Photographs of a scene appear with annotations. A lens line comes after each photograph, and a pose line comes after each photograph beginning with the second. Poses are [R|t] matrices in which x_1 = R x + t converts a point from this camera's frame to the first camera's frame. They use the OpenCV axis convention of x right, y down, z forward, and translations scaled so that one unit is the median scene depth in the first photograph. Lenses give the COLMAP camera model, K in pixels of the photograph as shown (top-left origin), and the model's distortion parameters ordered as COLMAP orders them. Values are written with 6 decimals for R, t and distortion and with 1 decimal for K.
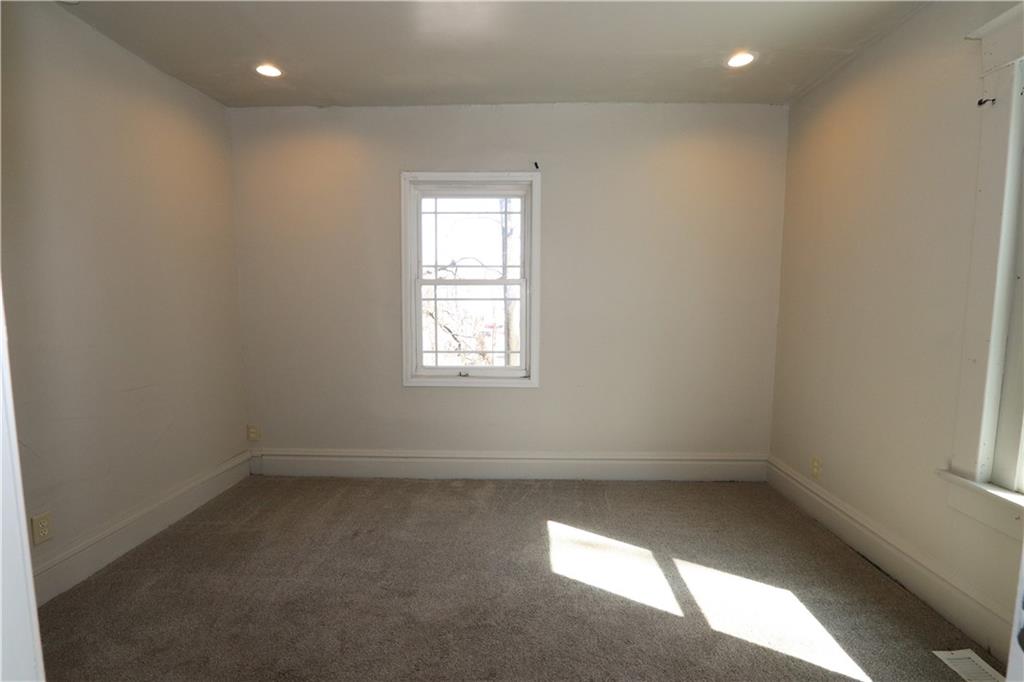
lens RADIAL K [[472.7, 0, 510.1], [0, 472.7, 344.3], [0, 0, 1]] dist [-0.022202, 0.005681]
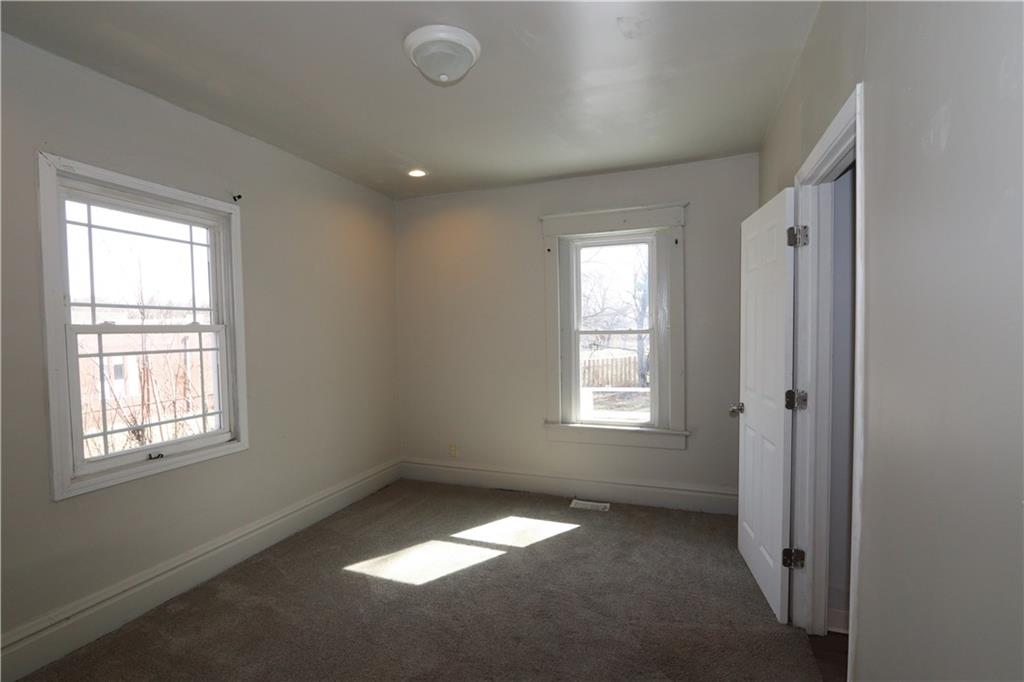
lens RADIAL K [[472.7, 0, 510.1], [0, 472.7, 344.3], [0, 0, 1]] dist [-0.022202, 0.005681]
pose [[0.330316, -0.036832, 0.943151, -0.589205], [0.103348, 0.994642, 0.002648, -0.052190], [-0.938195, 0.096598, 0.332353, 0.240230]]
